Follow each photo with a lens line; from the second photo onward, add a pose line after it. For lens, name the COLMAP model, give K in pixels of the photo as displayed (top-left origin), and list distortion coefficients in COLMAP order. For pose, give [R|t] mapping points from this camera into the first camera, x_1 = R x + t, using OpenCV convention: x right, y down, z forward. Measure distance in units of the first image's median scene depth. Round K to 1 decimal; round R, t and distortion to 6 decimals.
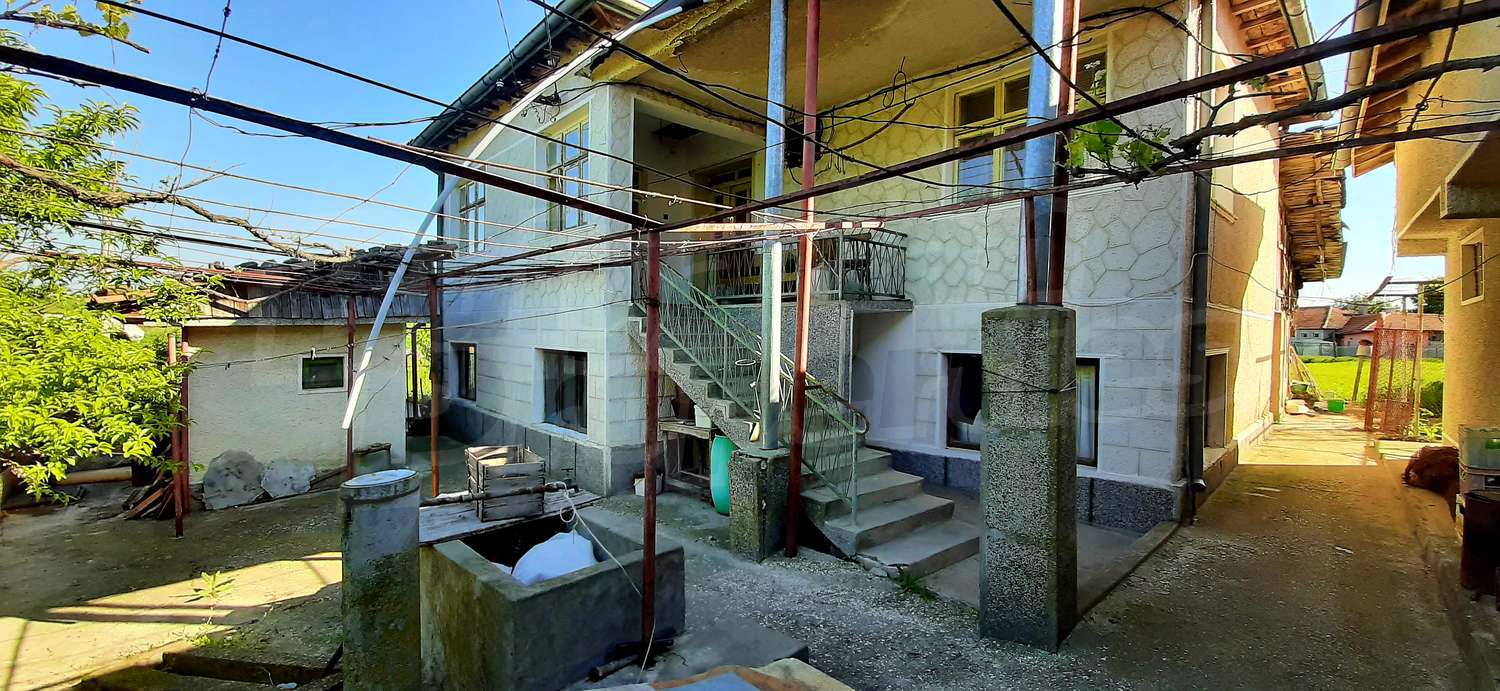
lens RADIAL K [[592.4, 0, 731.0], [0, 592.4, 337.2], [0, 0, 1]] dist [-0.000341, -0.007409]
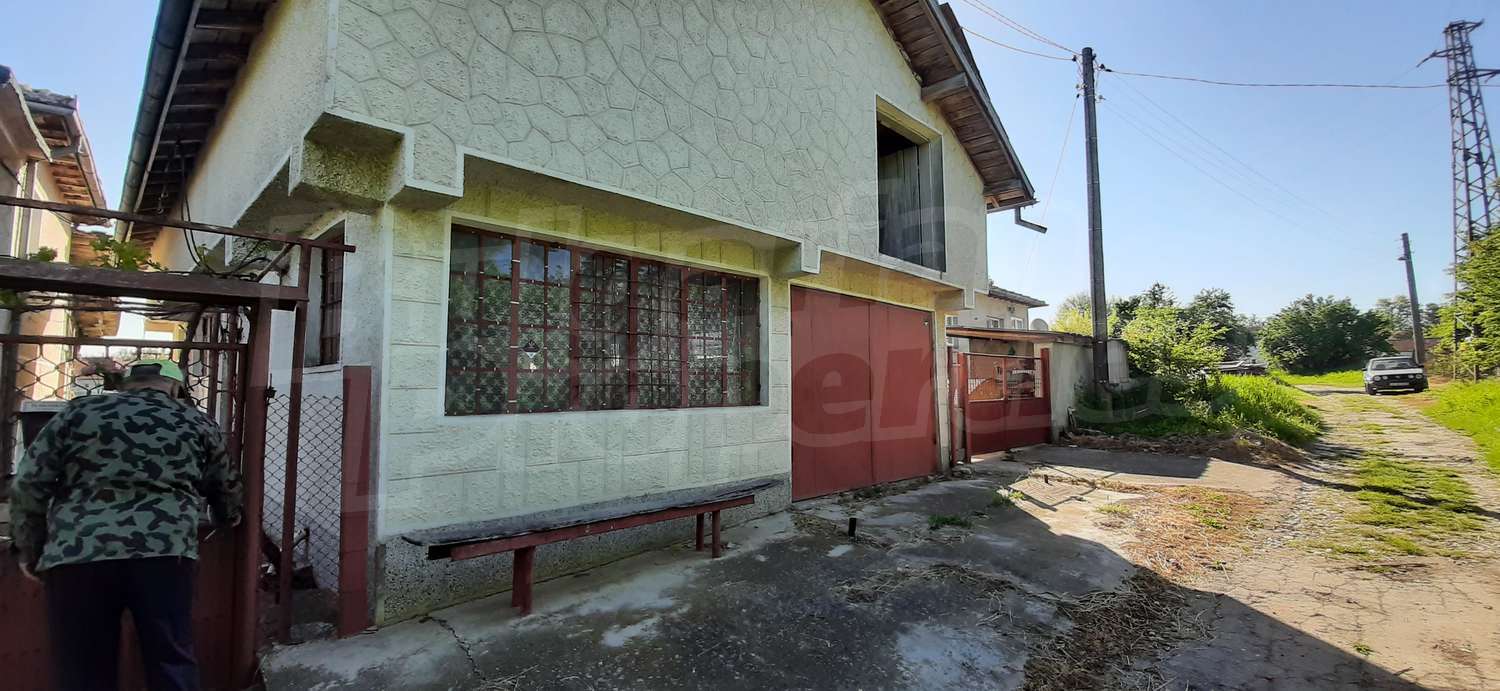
lens RADIAL K [[592.4, 0, 747.3], [0, 592.4, 343.7], [0, 0, 1]] dist [-0.000341, -0.007409]
pose [[-0.032583, 0.061278, 0.997589, -0.719841], [0.012463, 0.998066, -0.060900, 0.030009], [-0.999391, 0.010448, -0.033284, -0.793516]]
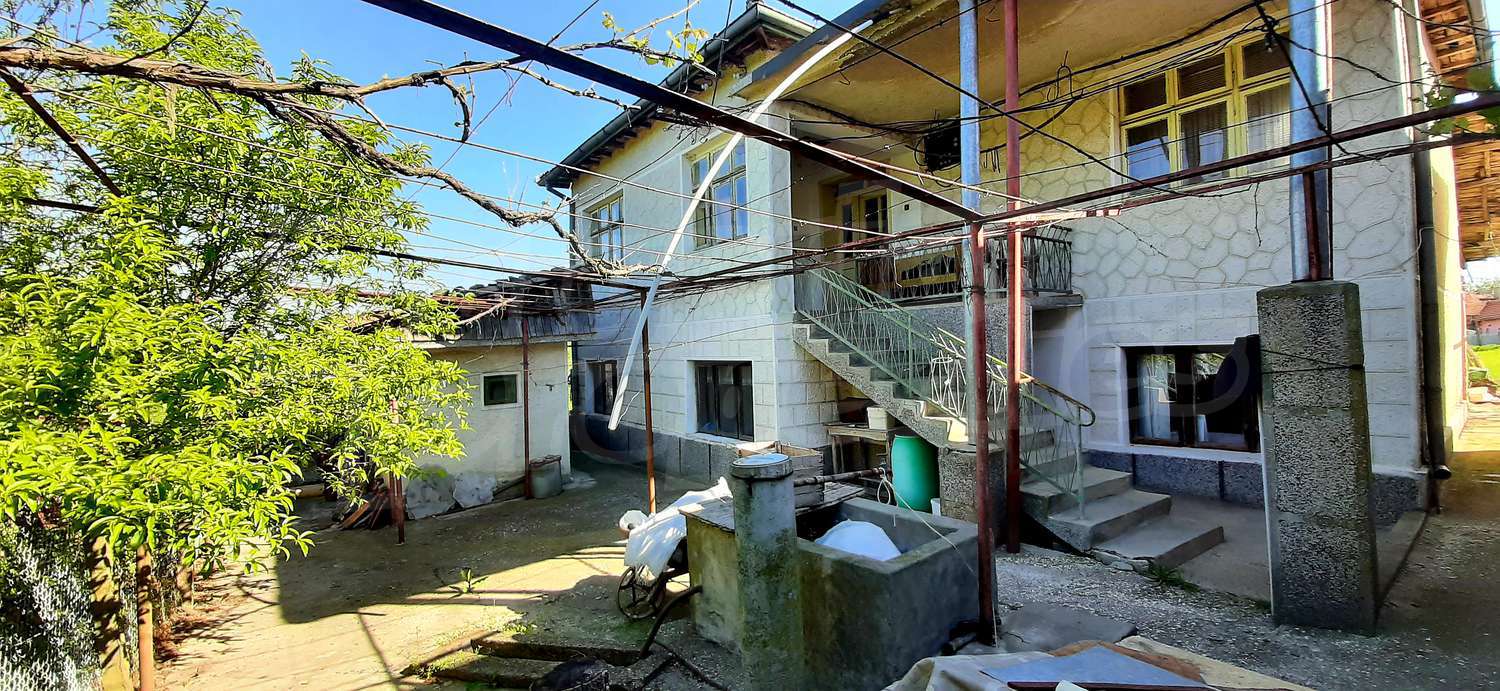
lens RADIAL K [[592.4, 0, 739.9], [0, 592.4, 335.9], [0, 0, 1]] dist [-0.000341, -0.007409]
pose [[0.994533, -0.041271, -0.095916, -0.214083], [0.038353, 0.998749, -0.032076, 0.018988], [0.097120, 0.028222, 0.994872, -0.036702]]
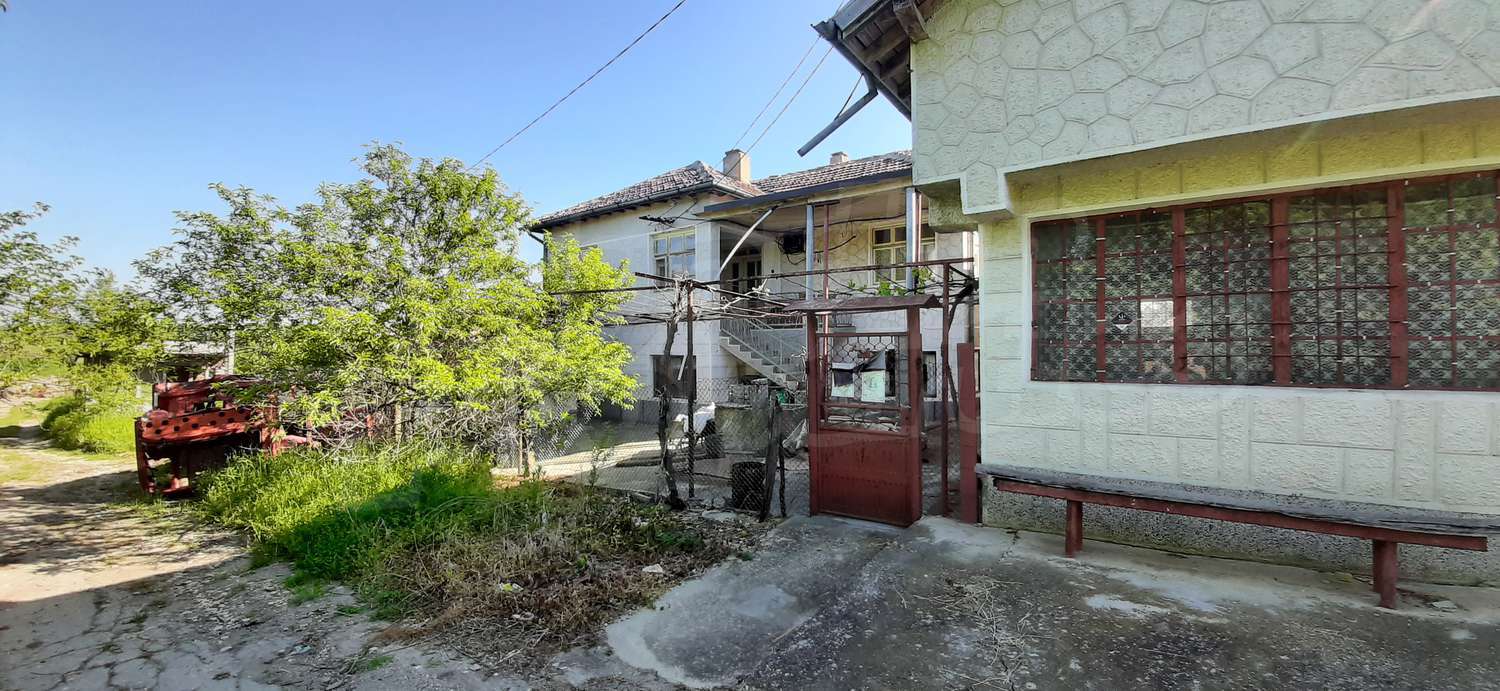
lens RADIAL K [[592.4, 0, 743.9], [0, 592.4, 345.0], [0, 0, 1]] dist [-0.000341, -0.007409]
pose [[0.983467, -0.020428, 0.179930, -0.579507], [0.022160, 0.999725, -0.007619, 0.012970], [-0.179725, 0.011481, 0.983650, -1.231636]]
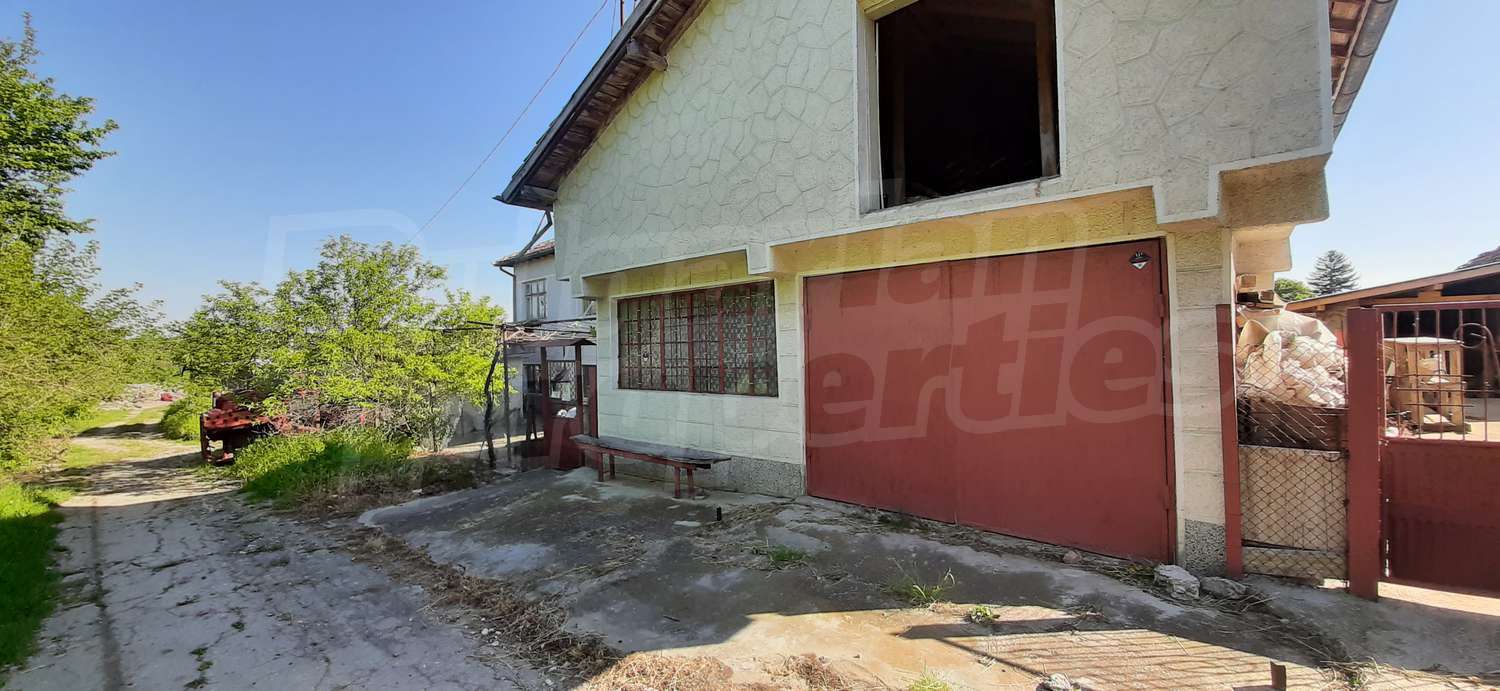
lens RADIAL K [[592.4, 0, 744.3], [0, 592.4, 347.2], [0, 0, 1]] dist [-0.000341, -0.007409]
pose [[0.996626, -0.035751, 0.073881, 0.207195], [0.036360, 0.999315, -0.006918, -0.017414], [-0.073583, 0.009581, 0.997243, -2.020339]]
